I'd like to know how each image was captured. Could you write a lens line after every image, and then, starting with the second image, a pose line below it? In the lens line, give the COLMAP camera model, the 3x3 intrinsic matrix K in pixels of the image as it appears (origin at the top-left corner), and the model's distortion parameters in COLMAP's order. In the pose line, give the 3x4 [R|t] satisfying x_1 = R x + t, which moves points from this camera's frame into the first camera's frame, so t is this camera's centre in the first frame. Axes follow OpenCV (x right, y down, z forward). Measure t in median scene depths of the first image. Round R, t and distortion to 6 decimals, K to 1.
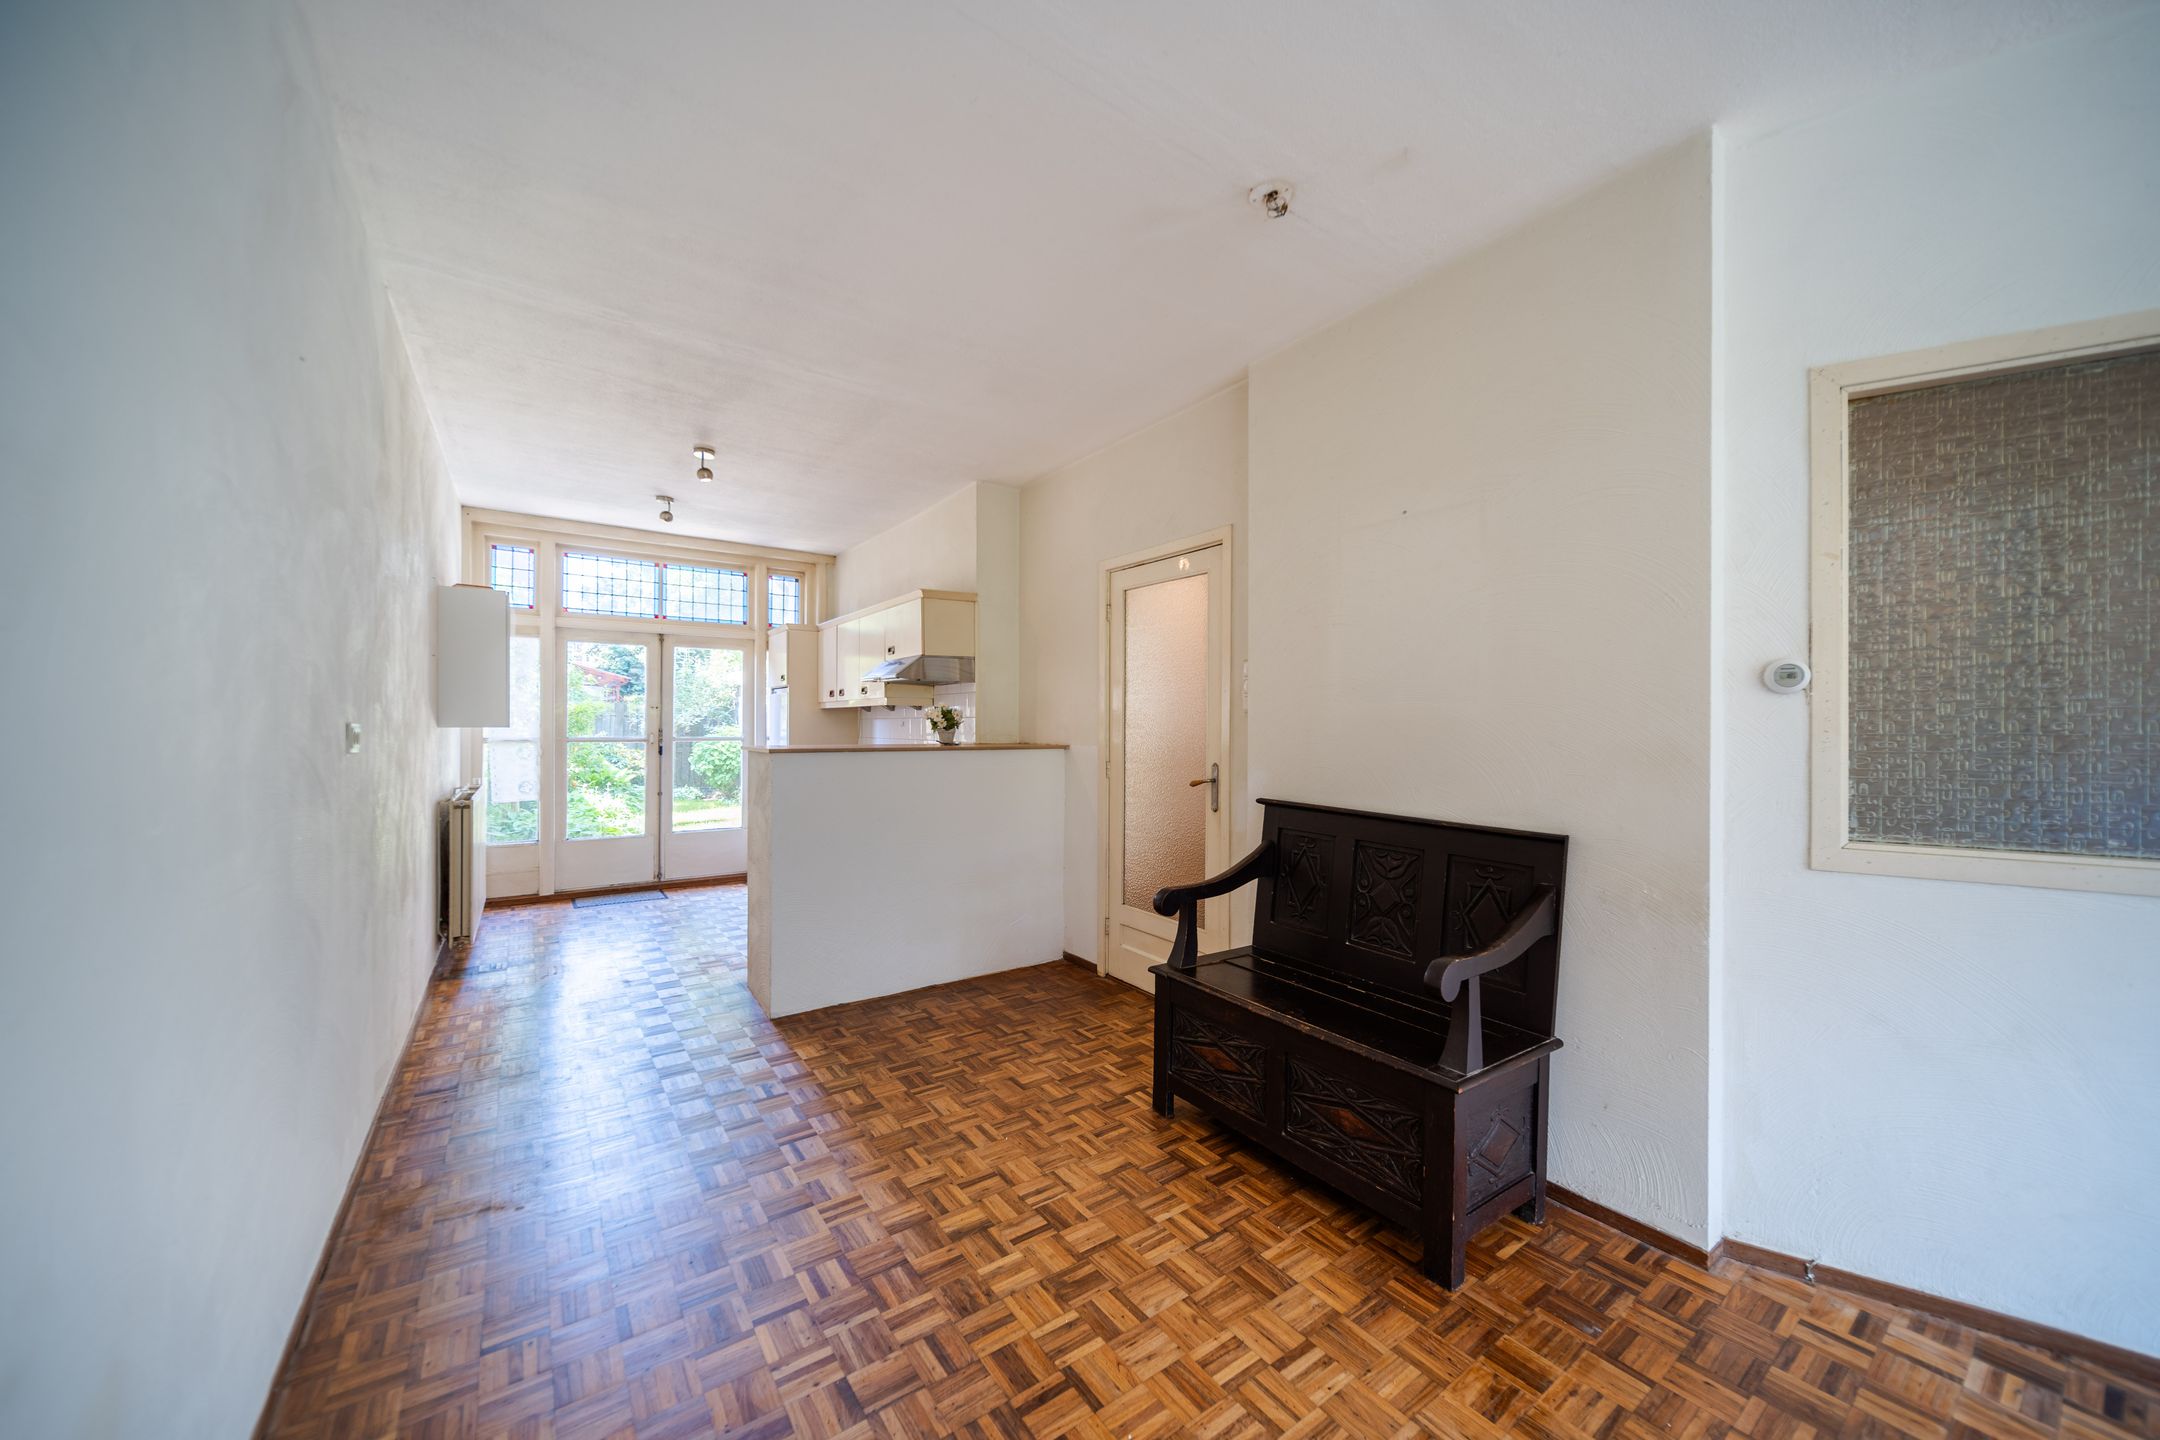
lens RADIAL K [[753.5, 0, 1079.9], [0, 753.5, 726.3], [0, 0, 1]] dist [0.000453, -0.001805]
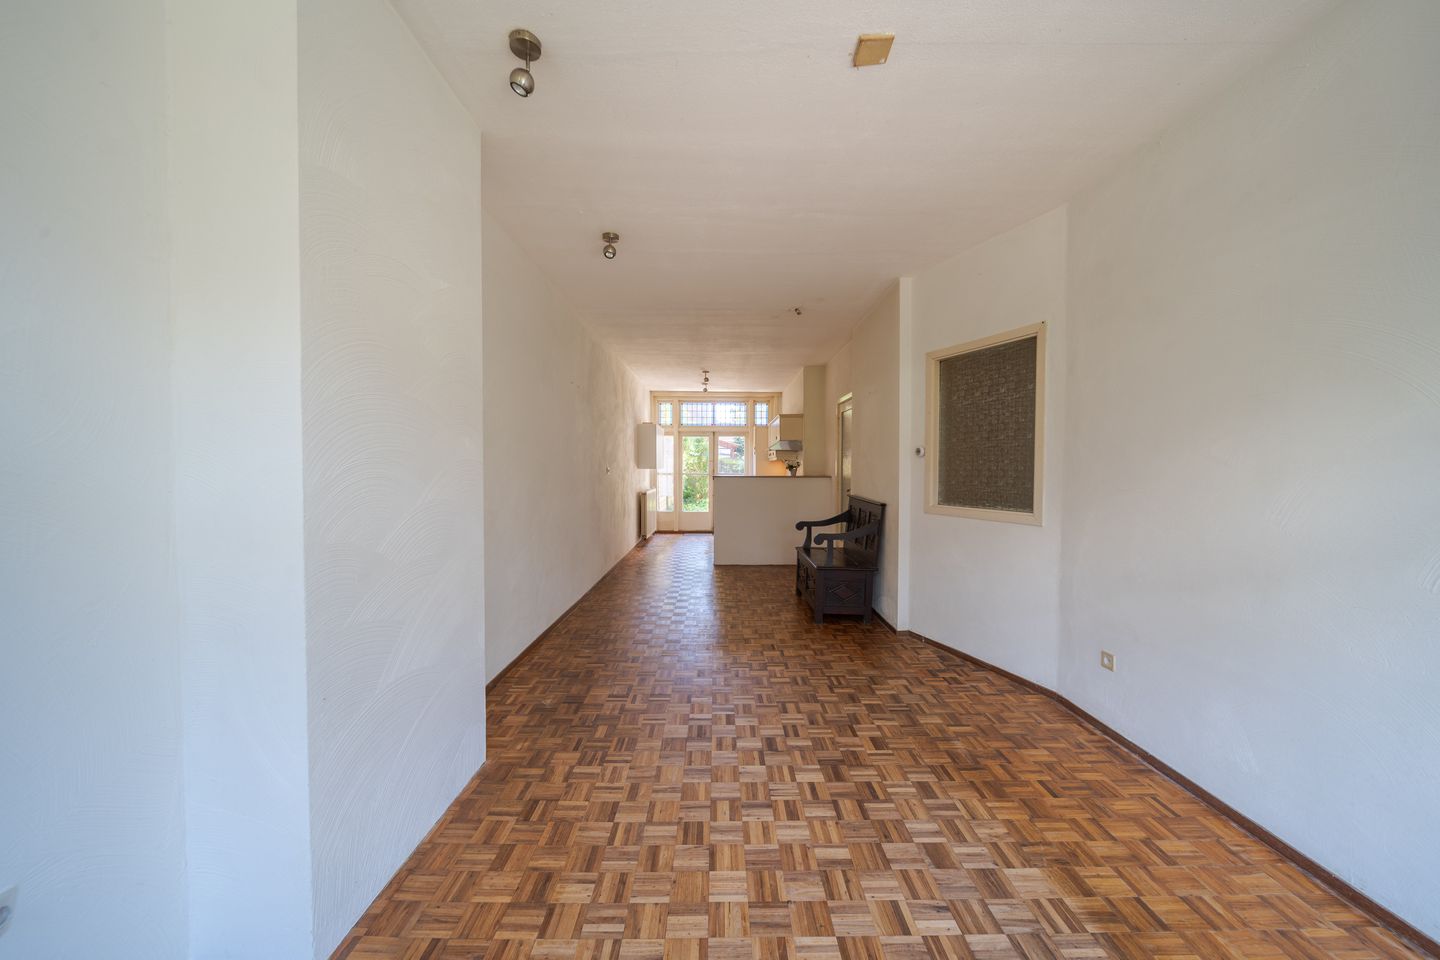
lens RADIAL K [[508.6, 0, 741.6], [0, 508.6, 483.3], [0, 0, 1]] dist [0.000468, -0.001809]
pose [[0.835574, 0.015123, -0.549170, 0.523652], [-0.000384, 0.999637, 0.026944, 0.003280], [0.549378, -0.022302, 0.835276, -0.418732]]
